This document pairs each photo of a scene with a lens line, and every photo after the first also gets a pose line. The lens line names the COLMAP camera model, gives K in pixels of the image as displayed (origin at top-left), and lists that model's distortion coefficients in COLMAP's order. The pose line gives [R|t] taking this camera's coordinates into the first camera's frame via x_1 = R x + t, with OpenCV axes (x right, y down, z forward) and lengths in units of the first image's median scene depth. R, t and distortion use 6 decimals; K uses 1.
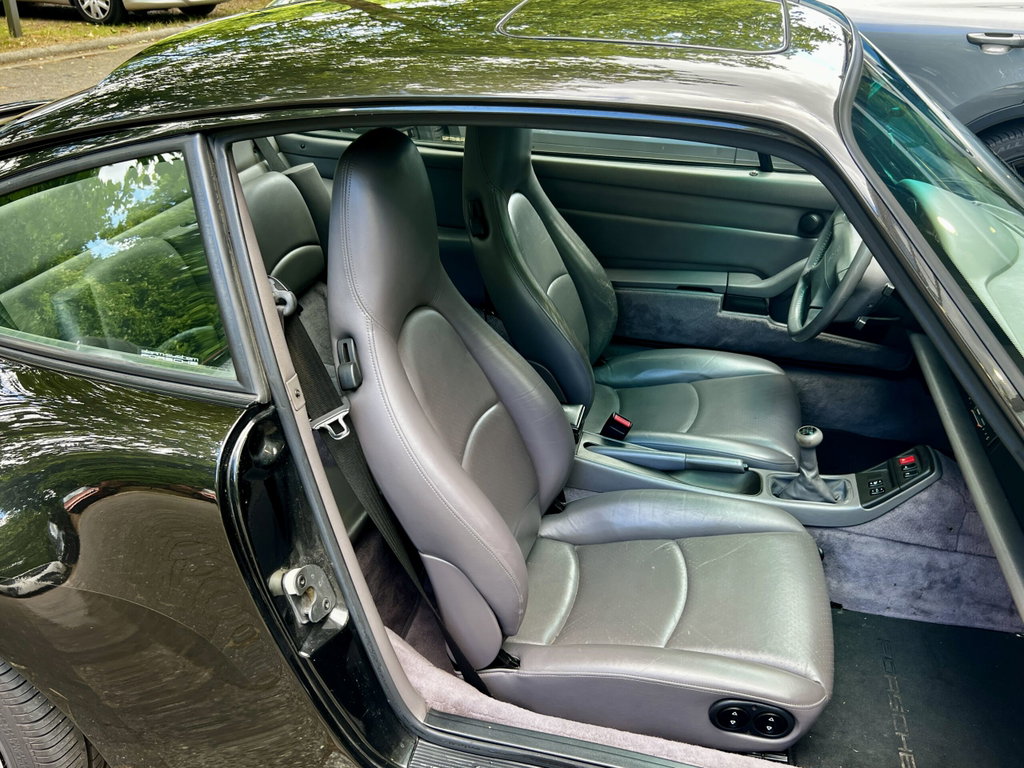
lens RADIAL K [[881.8, 0, 510.2], [0, 881.8, 384.5], [0, 0, 1]] dist [0.033210, -0.044038]
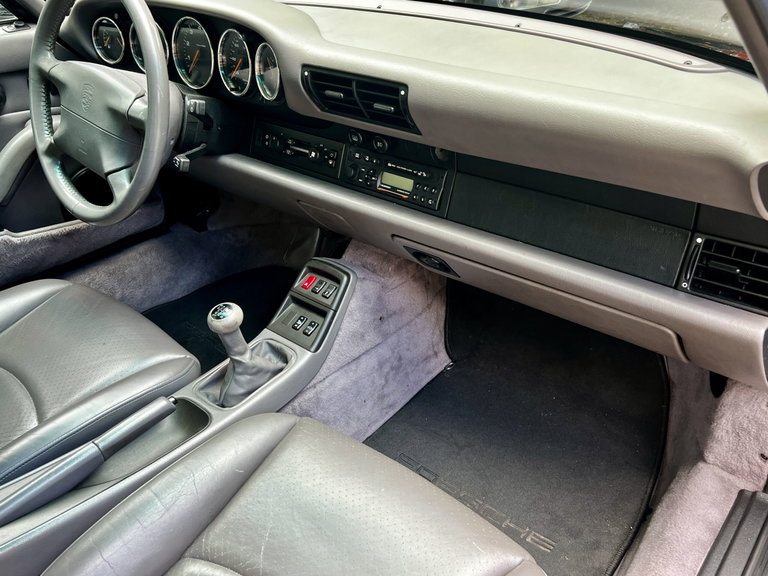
lens RADIAL K [[661.4, 0, 384.5], [0, 661.4, 285.1], [0, 0, 1]] dist [0.033210, -0.044038]
pose [[0.442091, -0.487322, 0.753042, -0.019037], [0.458903, 0.844229, 0.276923, -0.057946], [-0.770691, 0.223148, 0.596859, 0.523329]]
